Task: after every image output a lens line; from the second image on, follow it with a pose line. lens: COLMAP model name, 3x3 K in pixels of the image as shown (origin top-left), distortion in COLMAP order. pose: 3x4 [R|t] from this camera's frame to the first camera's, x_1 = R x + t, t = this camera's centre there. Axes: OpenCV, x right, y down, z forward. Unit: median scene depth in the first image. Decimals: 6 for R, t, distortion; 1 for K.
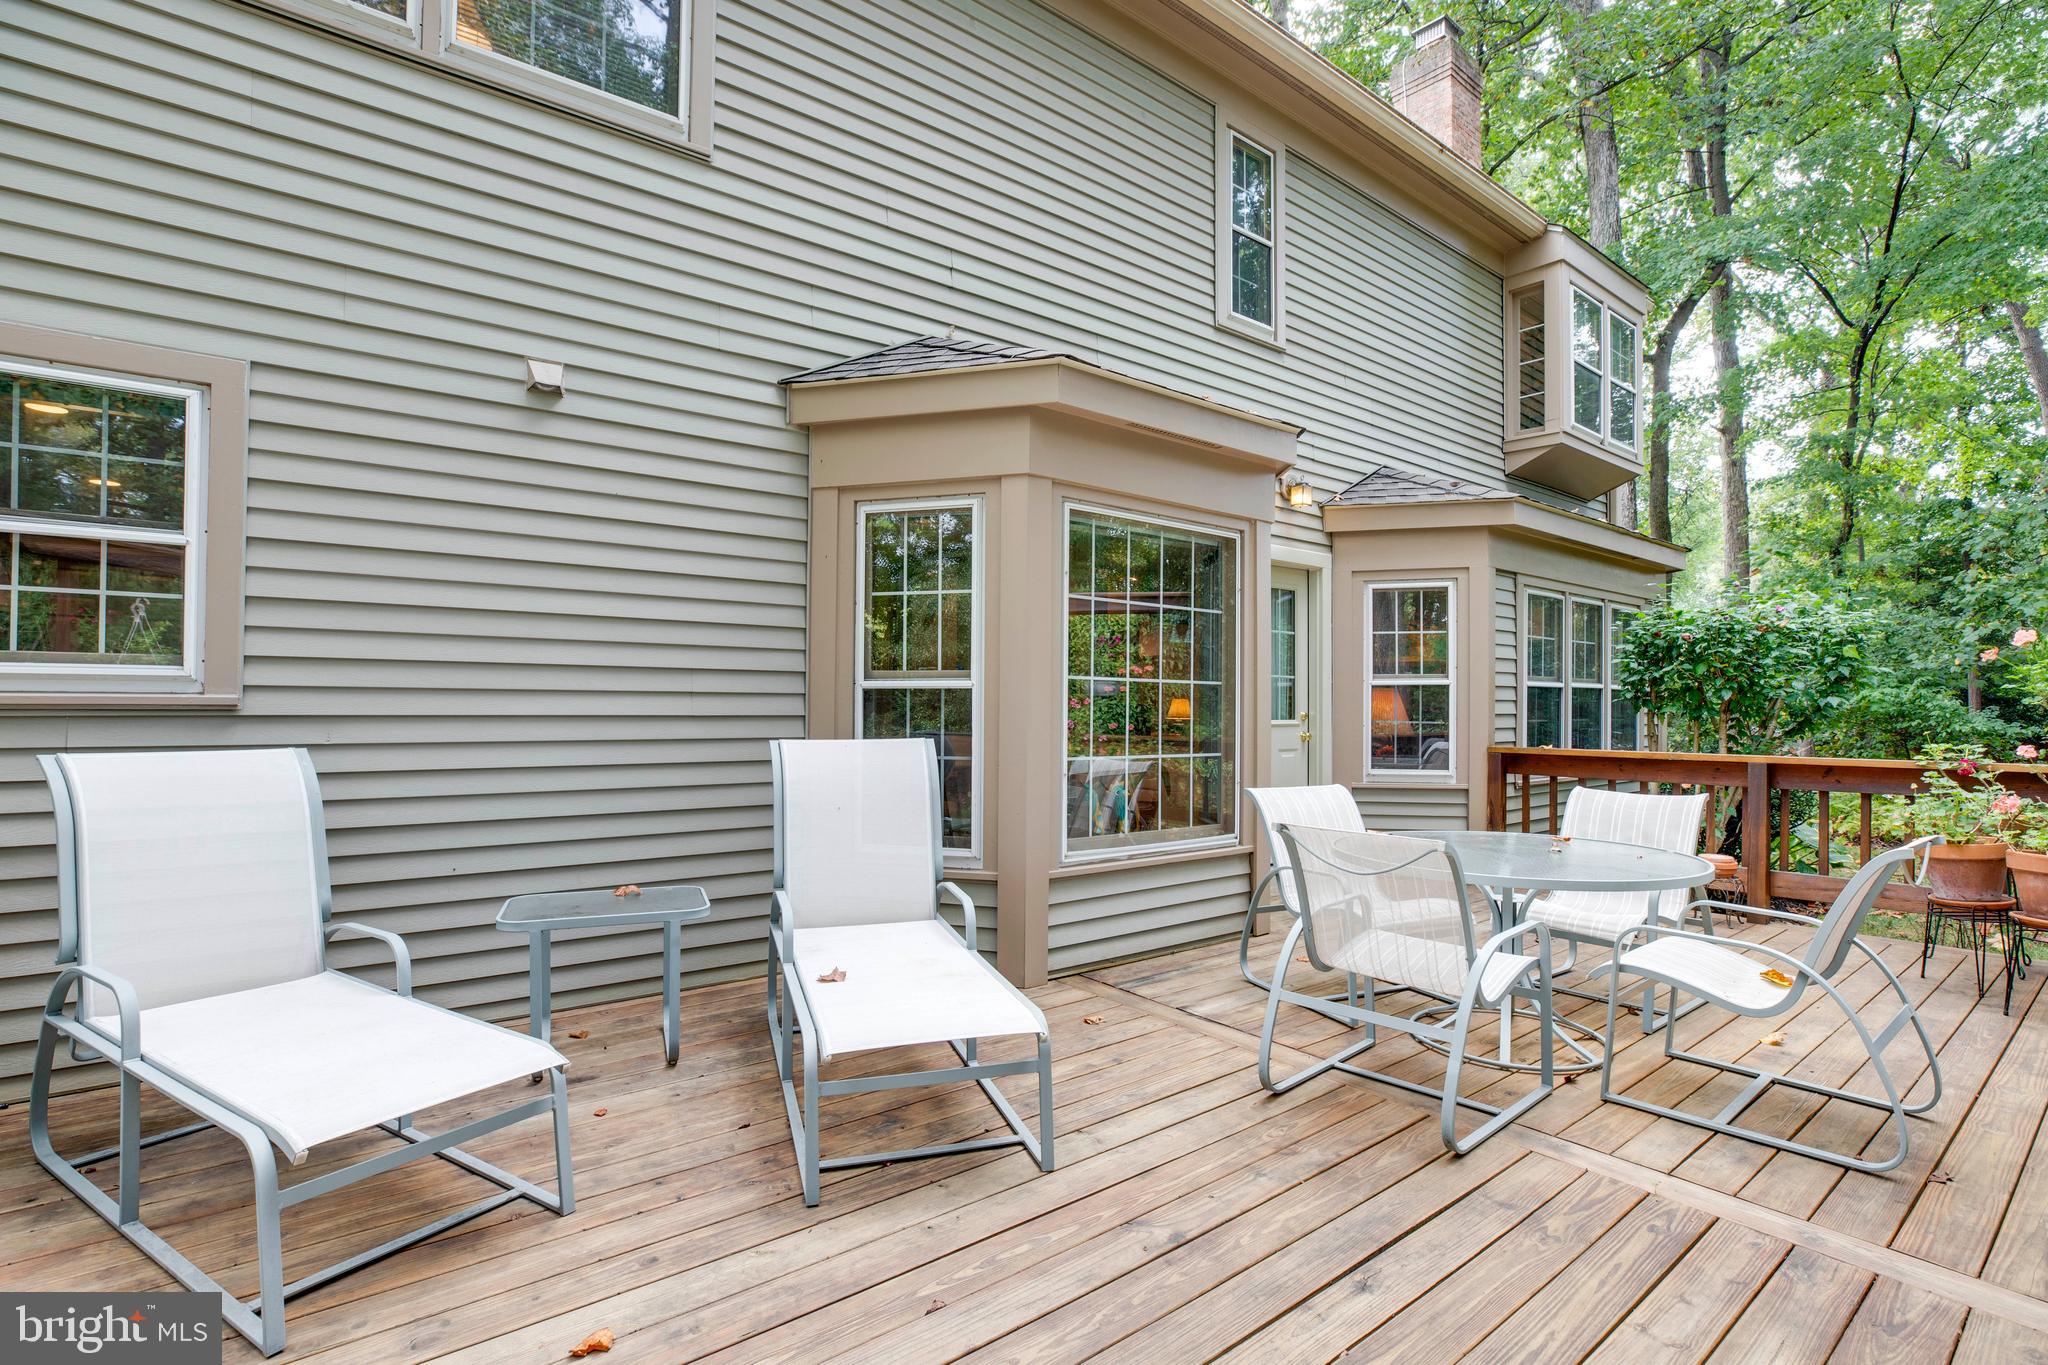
lens RADIAL K [[928.4, 0, 1024.1], [0, 928.4, 736.9], [0, 0, 1]] dist [-0.000659, -0.000040]
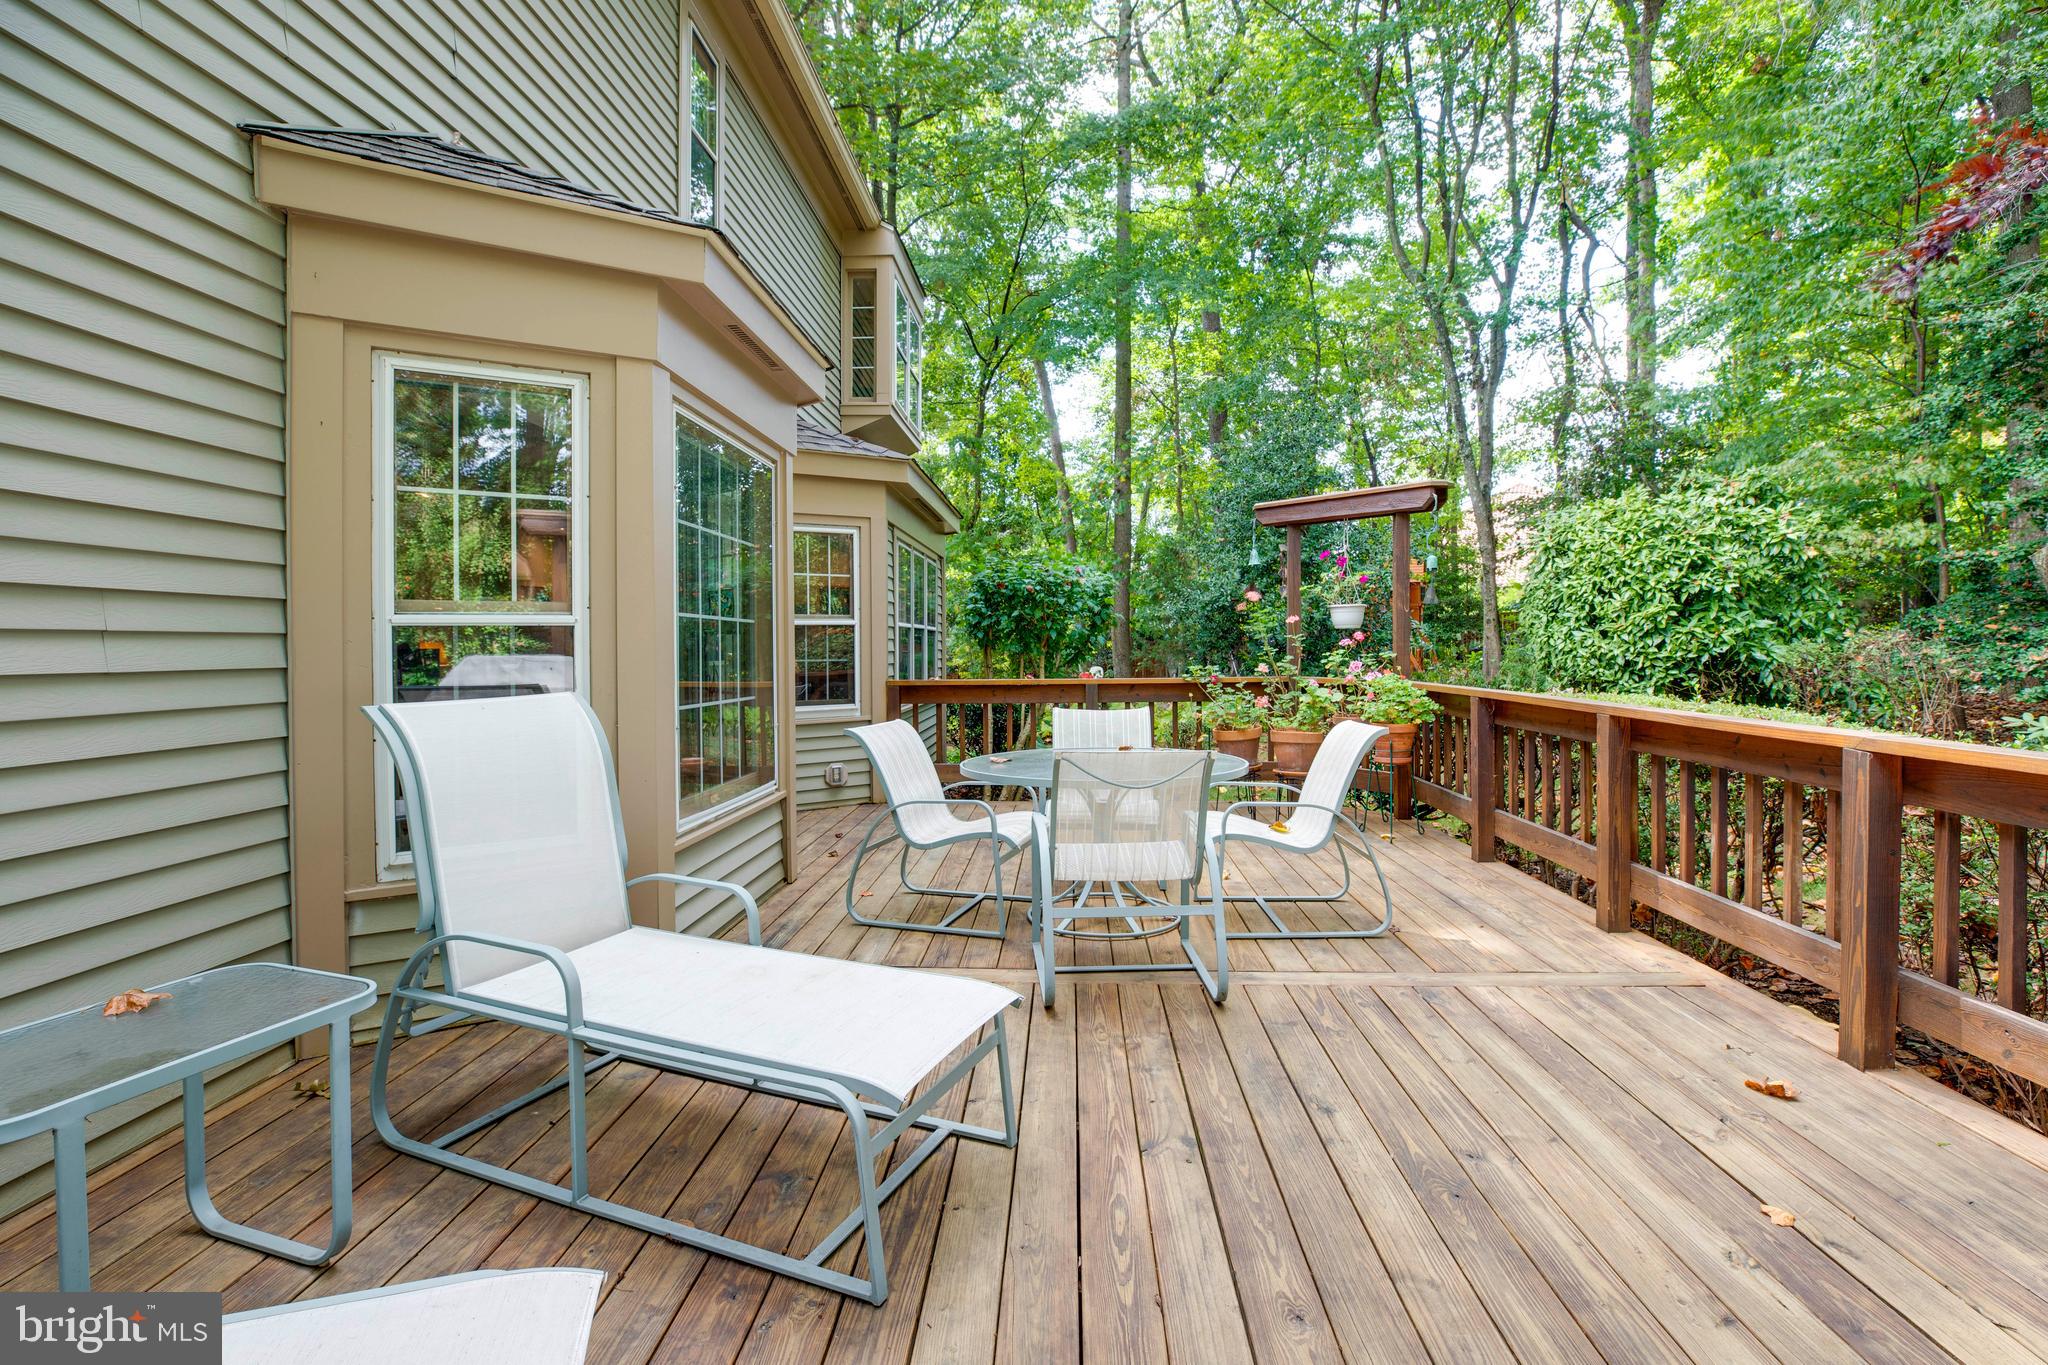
lens RADIAL K [[939.4, 0, 1024.0], [0, 939.4, 682.5], [0, 0, 1]] dist [-0.000233, -0.000008]
pose [[0.684027, -0.041499, 0.728276, -0.370133], [0.039849, 0.999015, 0.019499, -0.006597], [-0.728368, 0.015683, 0.685007, 0.201366]]
